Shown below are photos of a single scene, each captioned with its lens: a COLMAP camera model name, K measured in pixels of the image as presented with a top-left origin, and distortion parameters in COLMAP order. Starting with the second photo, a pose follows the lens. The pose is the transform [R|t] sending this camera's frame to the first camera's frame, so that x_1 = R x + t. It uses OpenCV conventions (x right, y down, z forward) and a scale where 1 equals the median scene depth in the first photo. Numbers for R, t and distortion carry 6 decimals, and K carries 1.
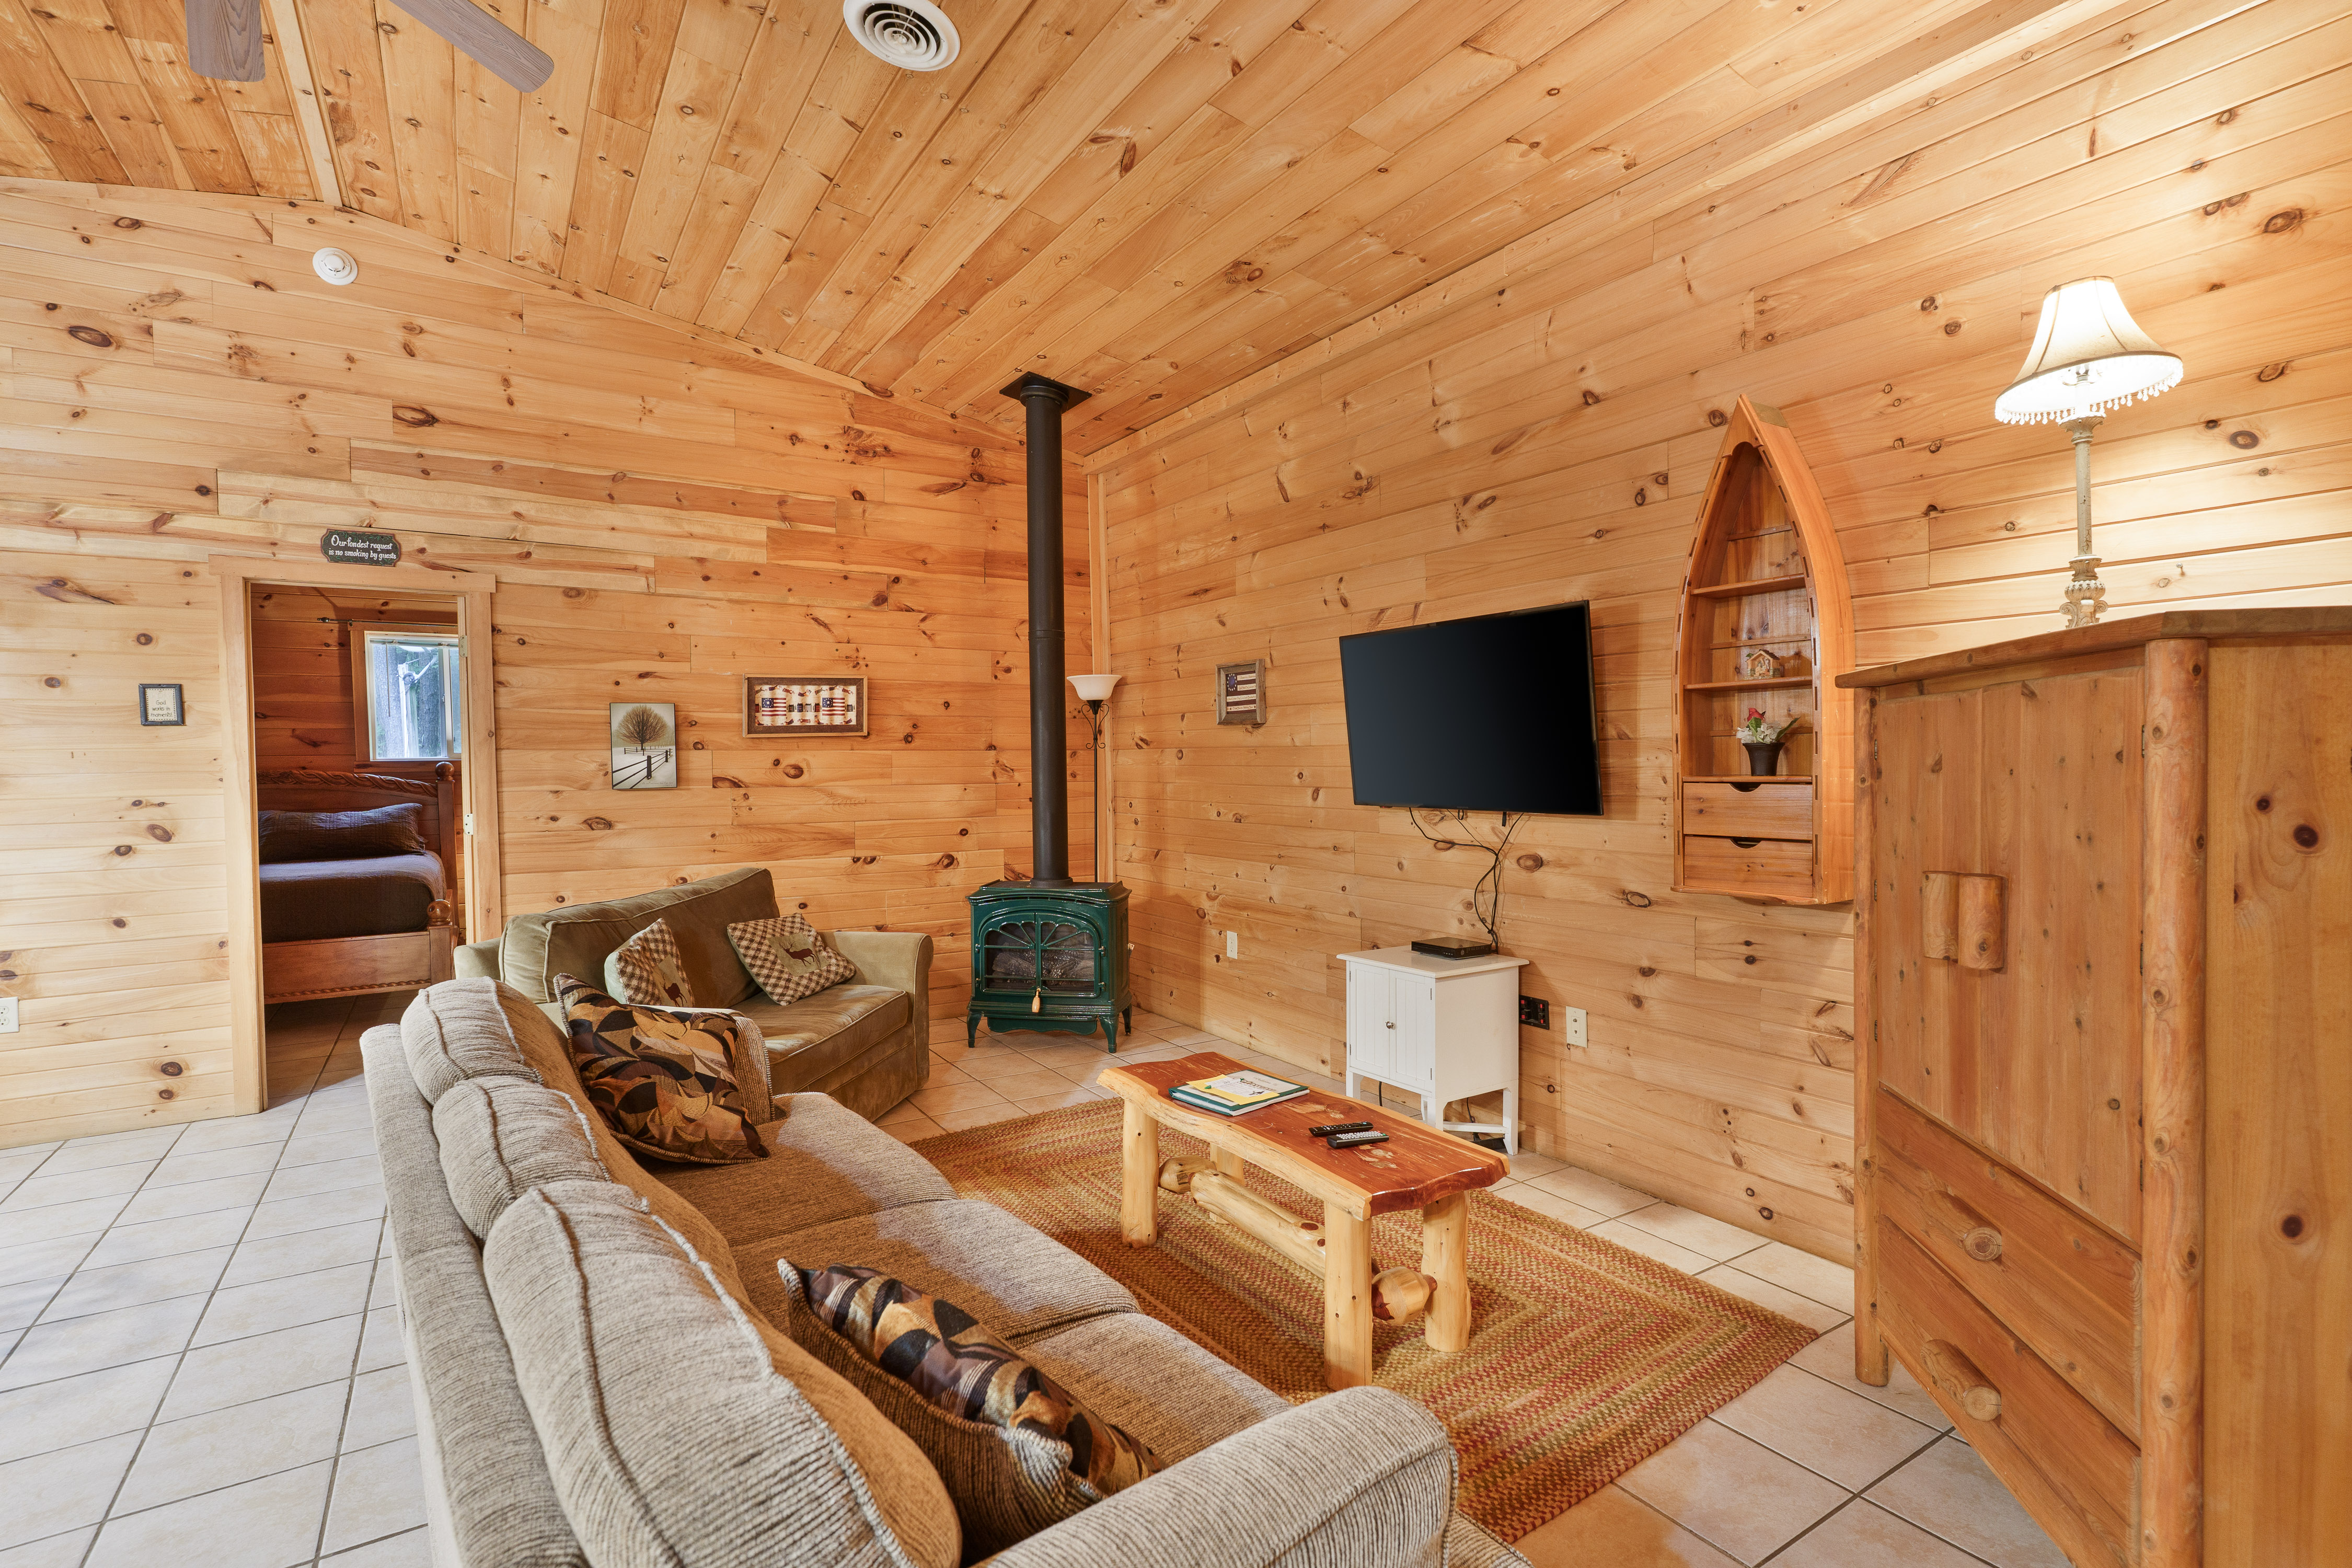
lens RADIAL K [[1110.8, 0, 1176.0], [0, 1110.8, 784.0], [0, 0, 1]] dist [0.002514, -0.000156]
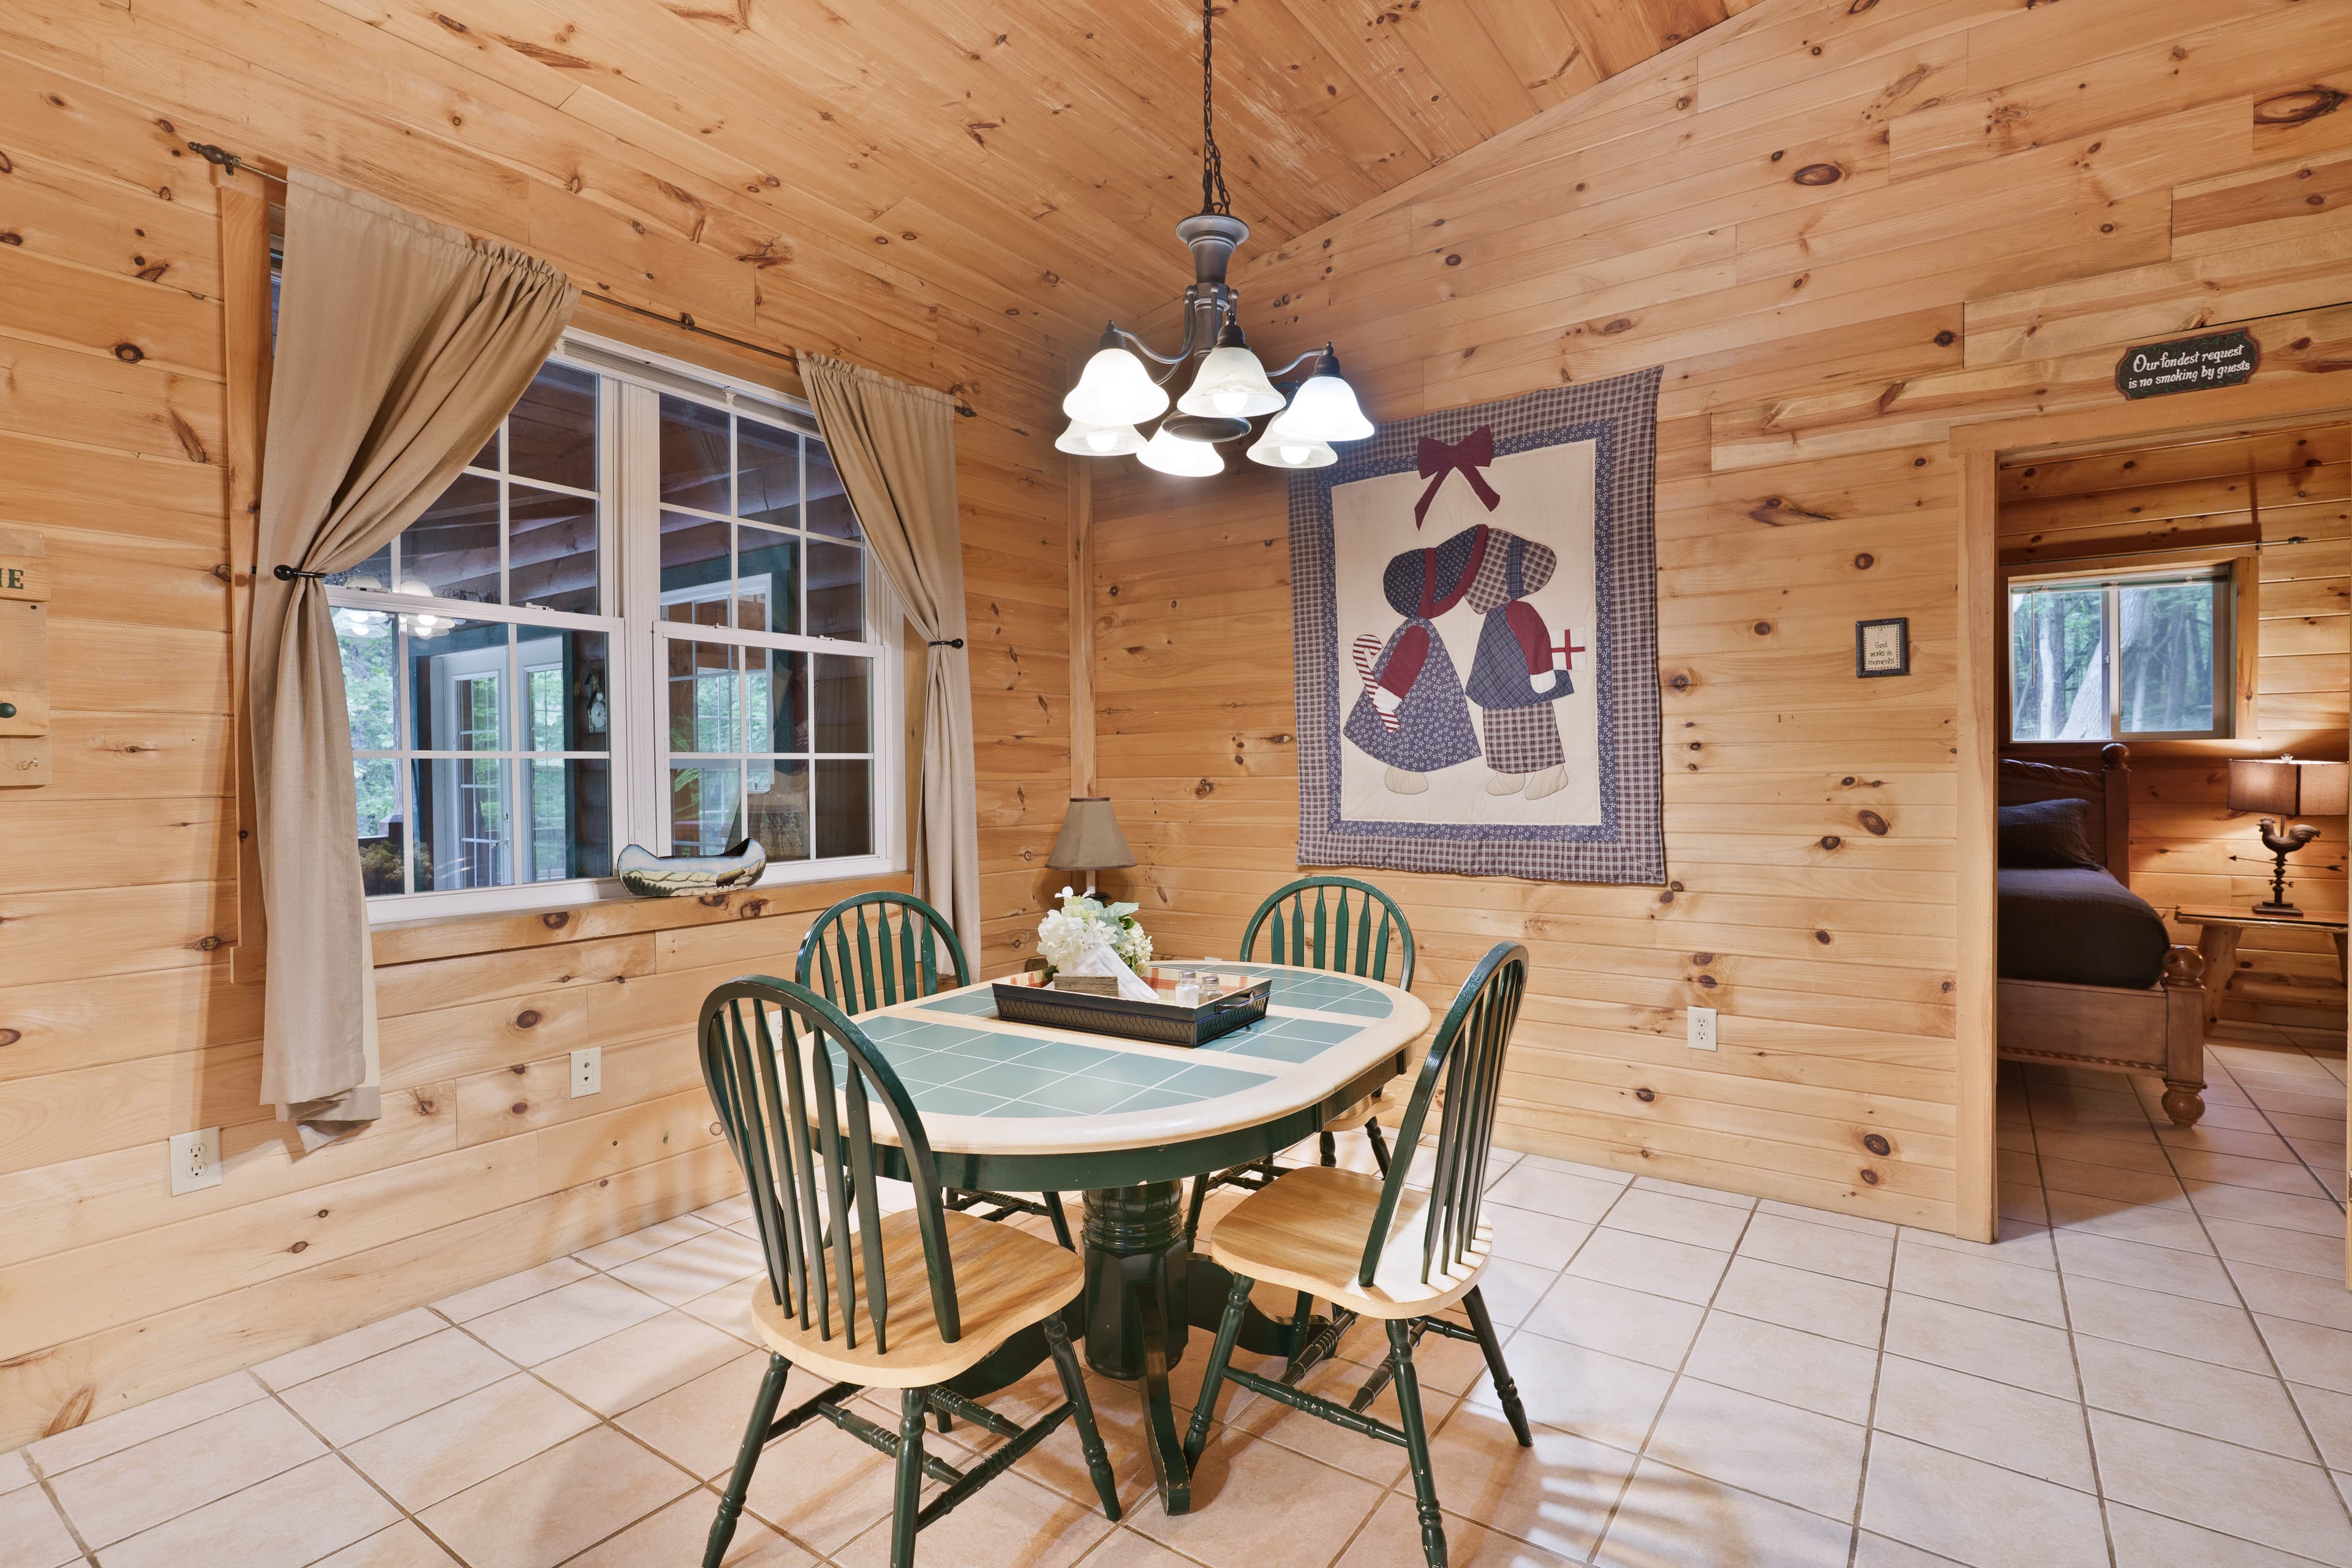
lens RADIAL K [[1110.8, 0, 1176.0], [0, 1110.8, 784.0], [0, 0, 1]] dist [0.002514, -0.000156]
pose [[0.380140, 0.020838, -0.924694, -0.401649], [-0.021822, 0.999670, 0.013556, 0.018334], [0.924671, 0.015025, 0.380470, 0.287590]]
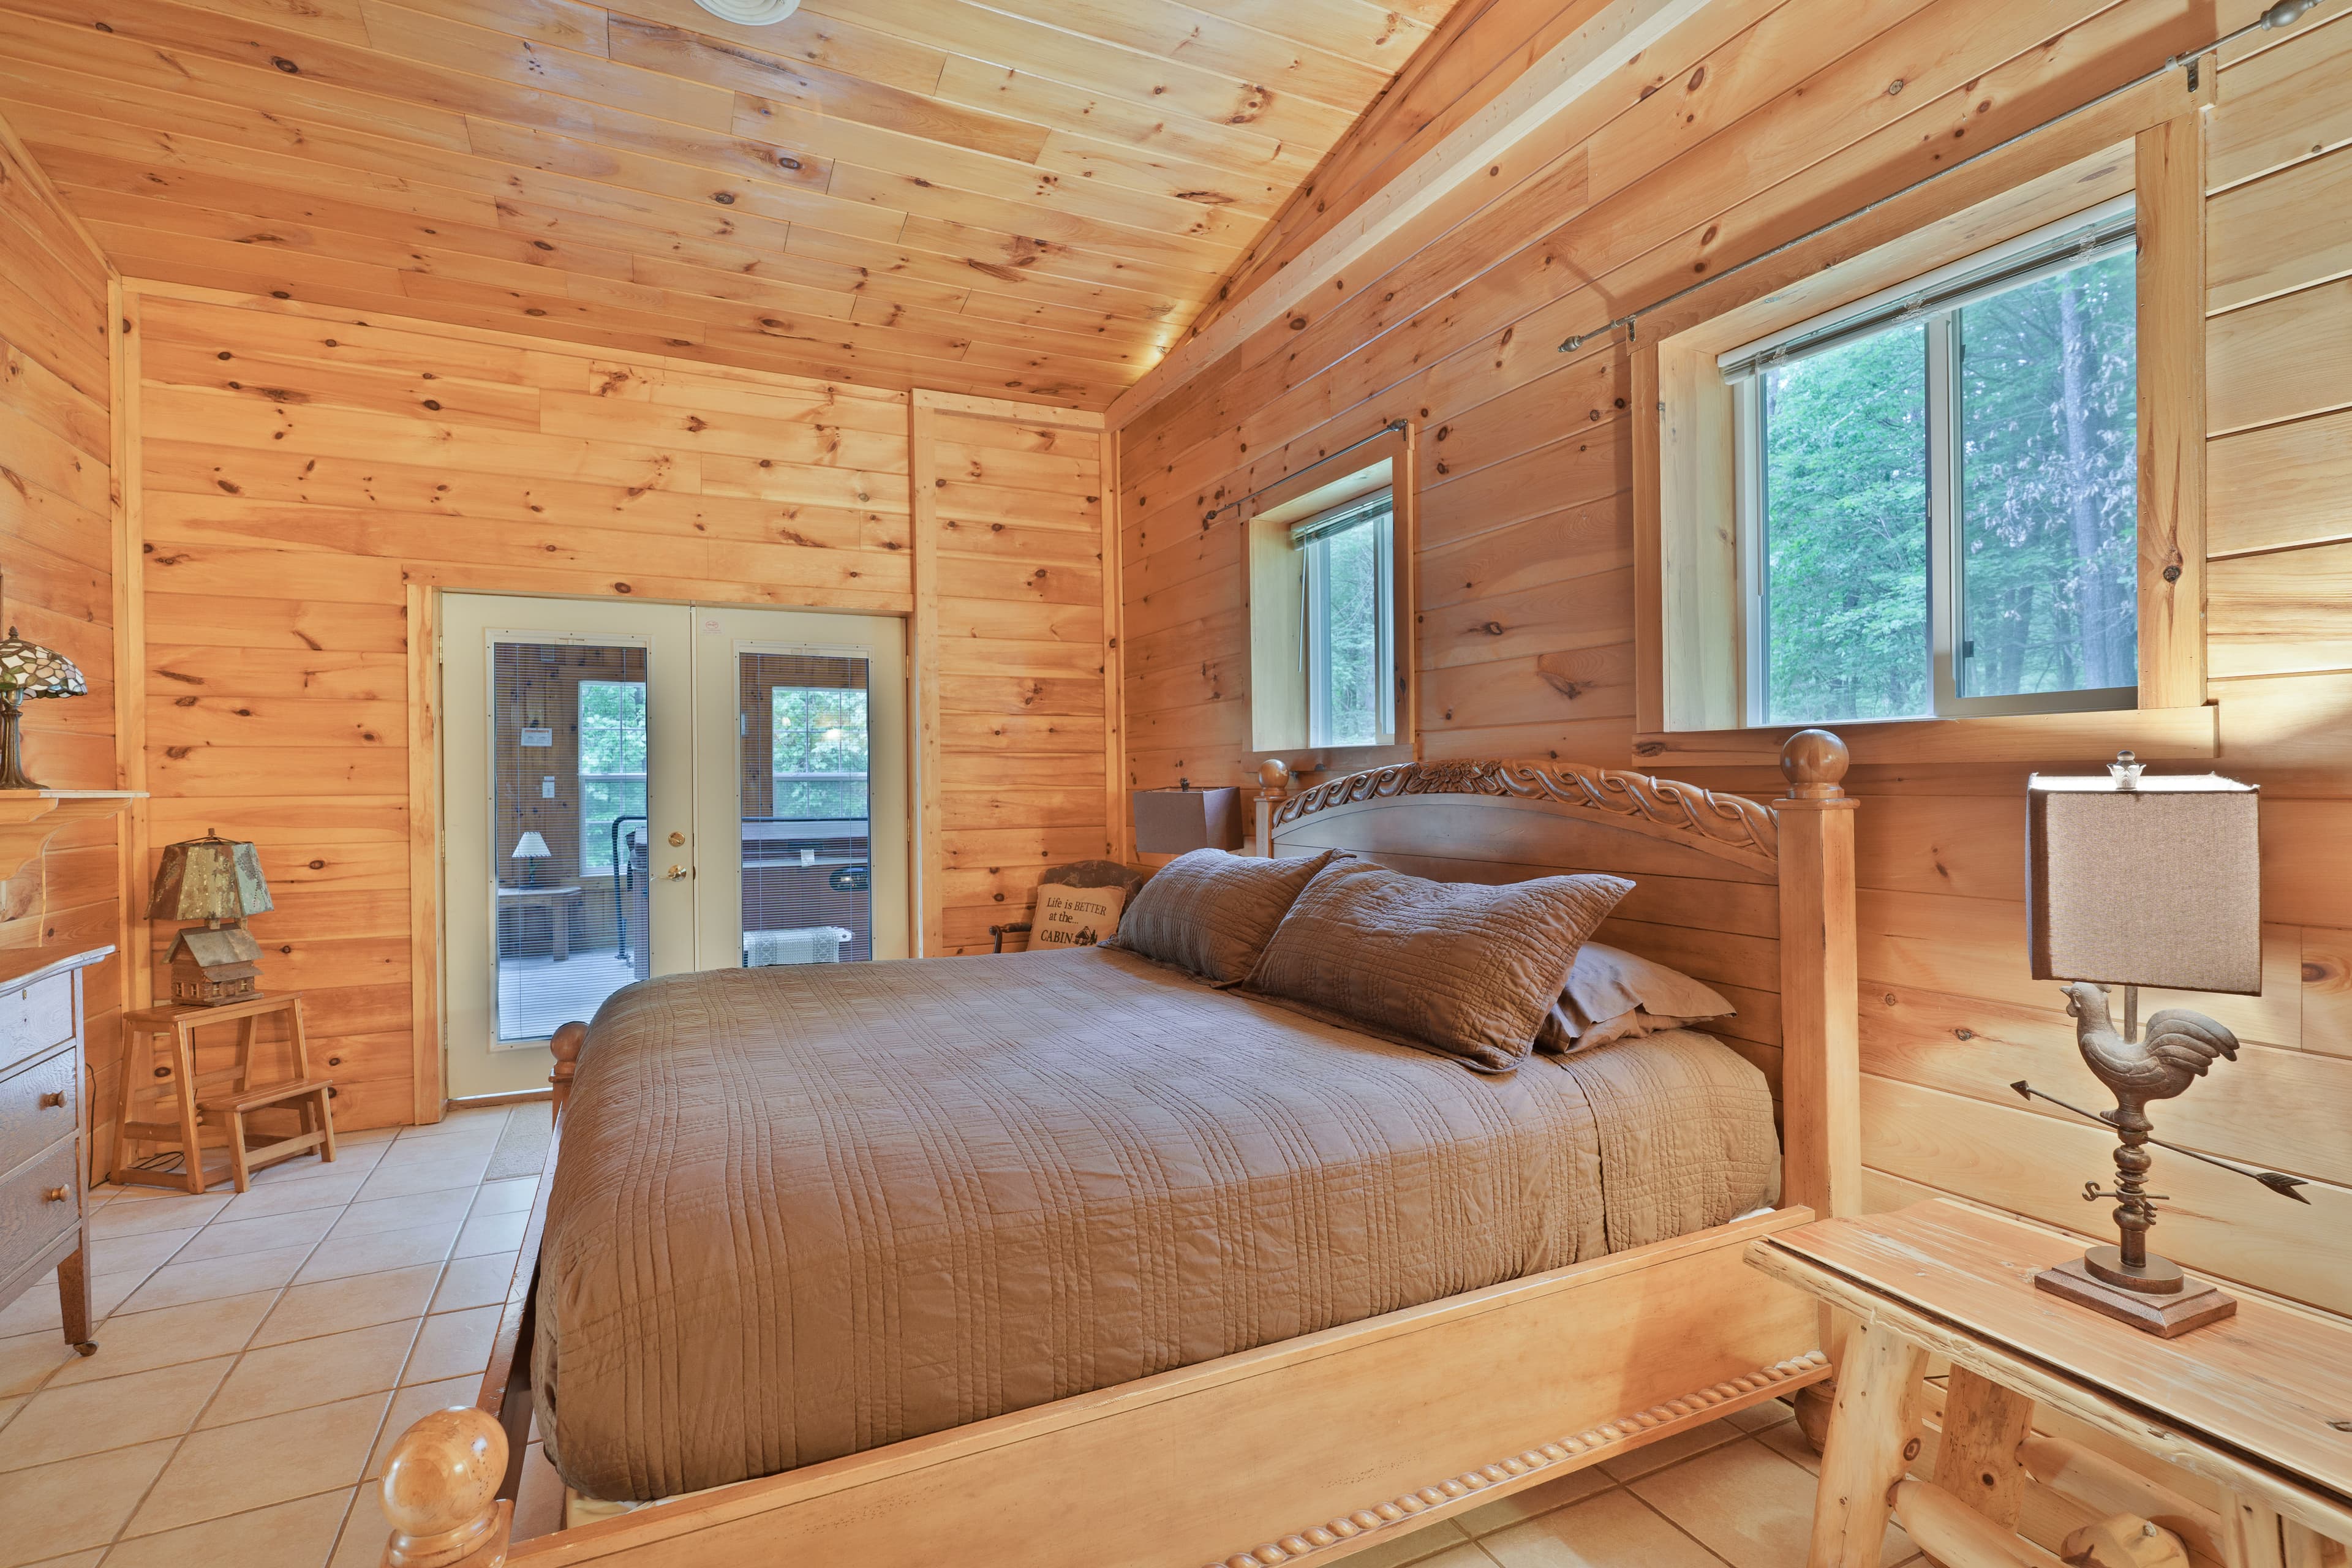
lens RADIAL K [[1110.8, 0, 1176.0], [0, 1110.8, 784.0], [0, 0, 1]] dist [0.002514, -0.000156]
pose [[-0.117945, 0.021457, -0.992788, -0.687222], [-0.017322, 0.999570, 0.023662, -0.019148], [0.992869, 0.019988, -0.117522, 1.624932]]
